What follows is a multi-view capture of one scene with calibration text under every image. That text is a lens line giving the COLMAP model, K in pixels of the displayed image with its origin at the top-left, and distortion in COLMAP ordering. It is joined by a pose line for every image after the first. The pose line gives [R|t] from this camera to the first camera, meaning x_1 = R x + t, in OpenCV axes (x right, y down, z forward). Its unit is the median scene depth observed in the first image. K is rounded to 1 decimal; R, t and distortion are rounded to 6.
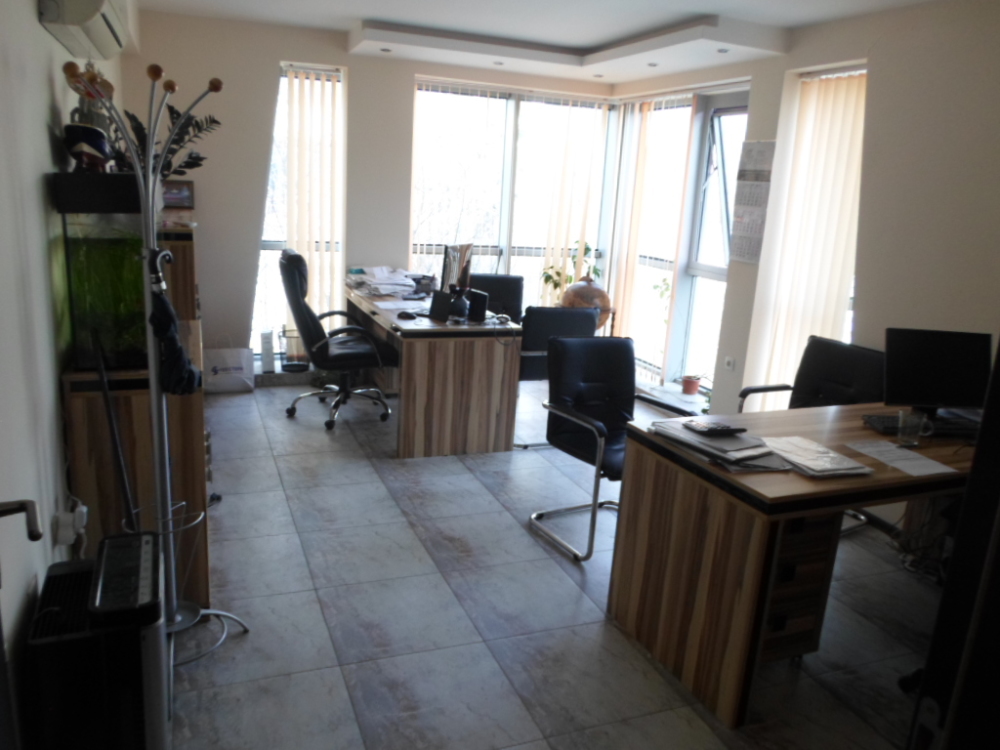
lens RADIAL K [[766.3, 0, 500.0], [0, 766.3, 375.0], [0, 0, 1]] dist [-0.002908, 0.000524]
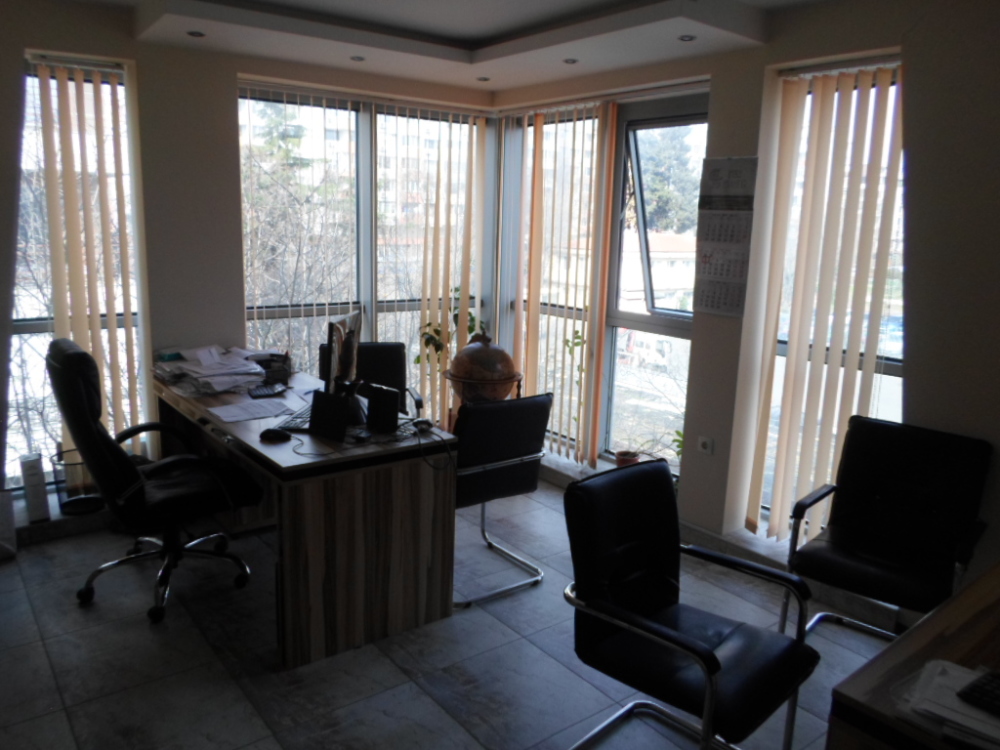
lens RADIAL K [[781.8, 0, 500.0], [0, 781.8, 375.0], [0, 0, 1]] dist [-0.007554, -0.014187]
pose [[0.964242, -0.083367, 0.251570, -0.086630], [0.092700, 0.995369, -0.025457, -0.080327], [-0.248283, 0.047867, 0.967504, 0.276508]]
